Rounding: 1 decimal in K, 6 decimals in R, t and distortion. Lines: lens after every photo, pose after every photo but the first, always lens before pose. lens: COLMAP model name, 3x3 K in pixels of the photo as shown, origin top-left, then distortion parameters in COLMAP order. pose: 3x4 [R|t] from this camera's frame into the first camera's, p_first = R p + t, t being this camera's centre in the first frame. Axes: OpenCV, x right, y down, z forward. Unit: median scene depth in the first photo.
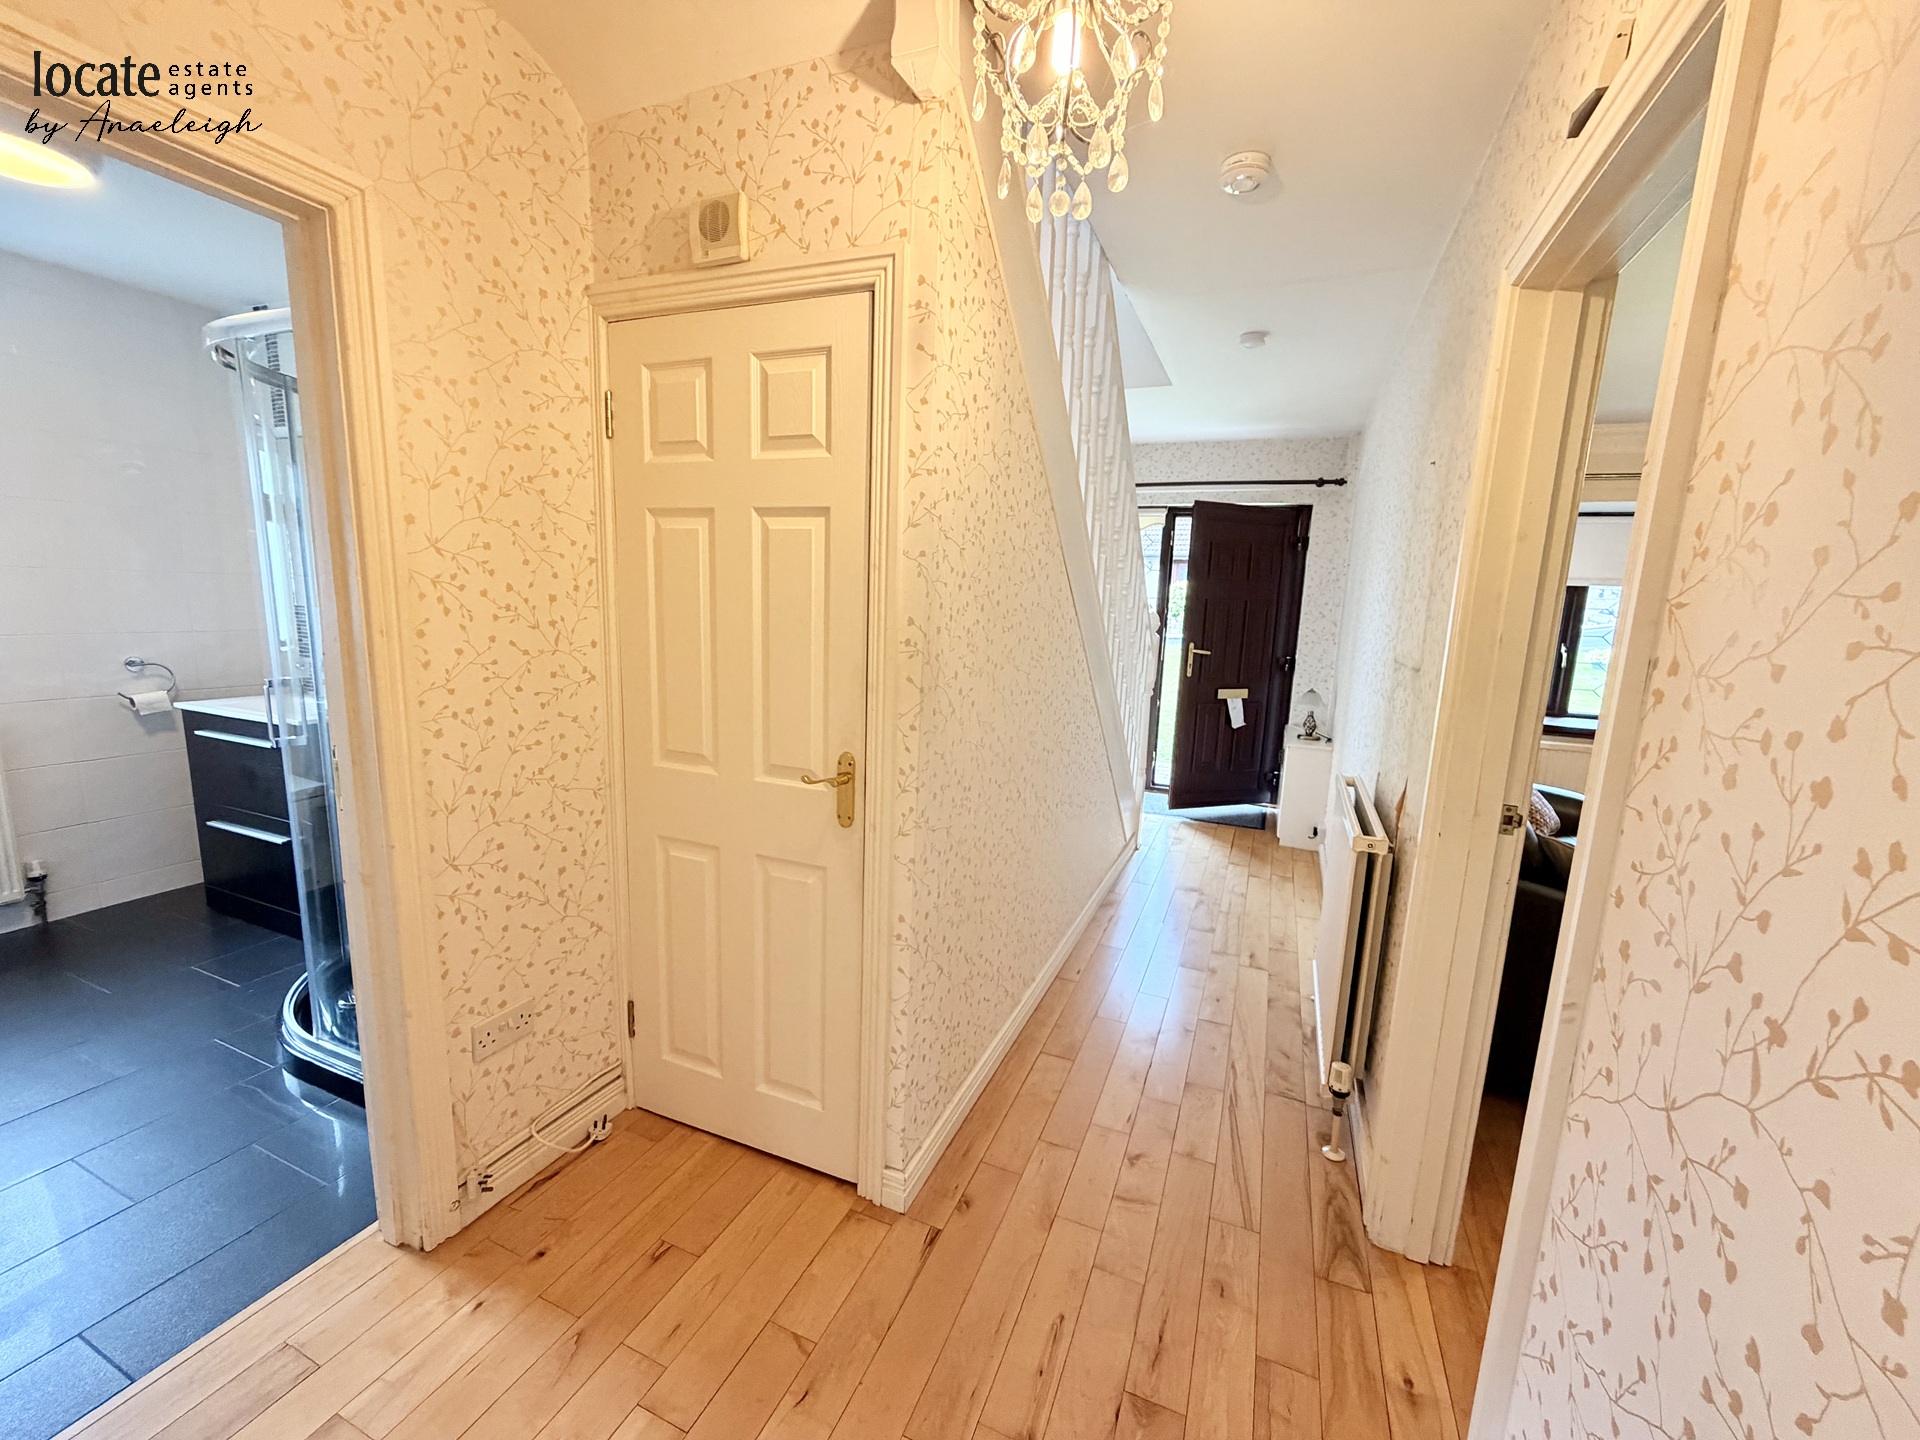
lens RADIAL K [[767.2, 0, 959.8], [0, 767.2, 716.8], [0, 0, 1]] dist [0.000507, 0.000122]
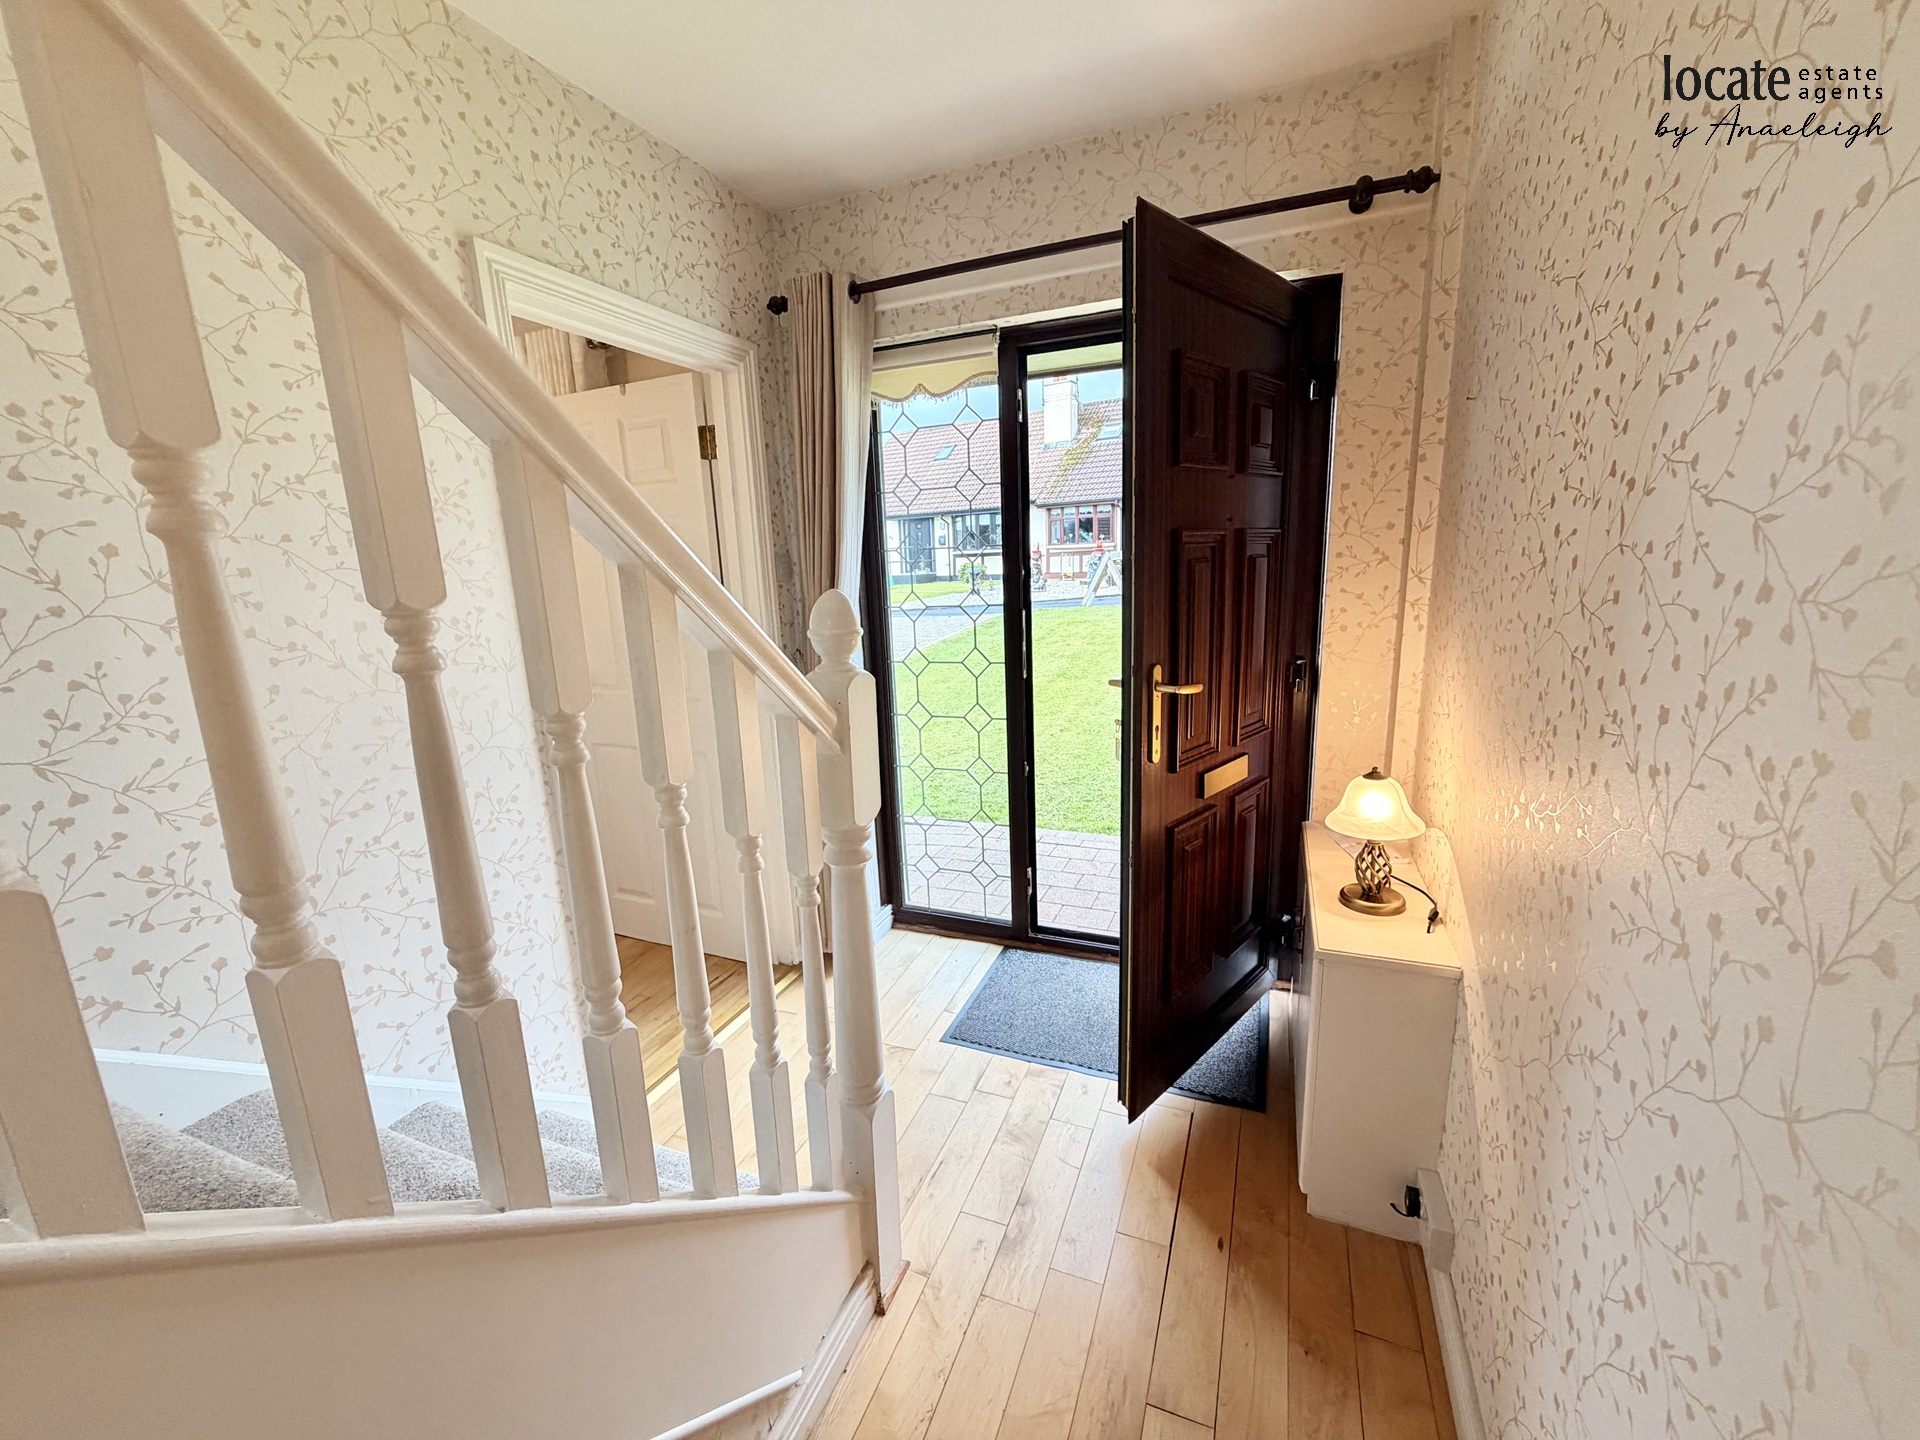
lens RADIAL K [[767.2, 0, 930.9], [0, 767.2, 739.9], [0, 0, 1]] dist [0.000507, 0.000122]
pose [[0.995835, -0.075769, -0.050704, 0.060602], [0.078043, 0.995958, 0.044472, -0.017452], [0.047130, -0.048244, 0.997723, 0.141291]]
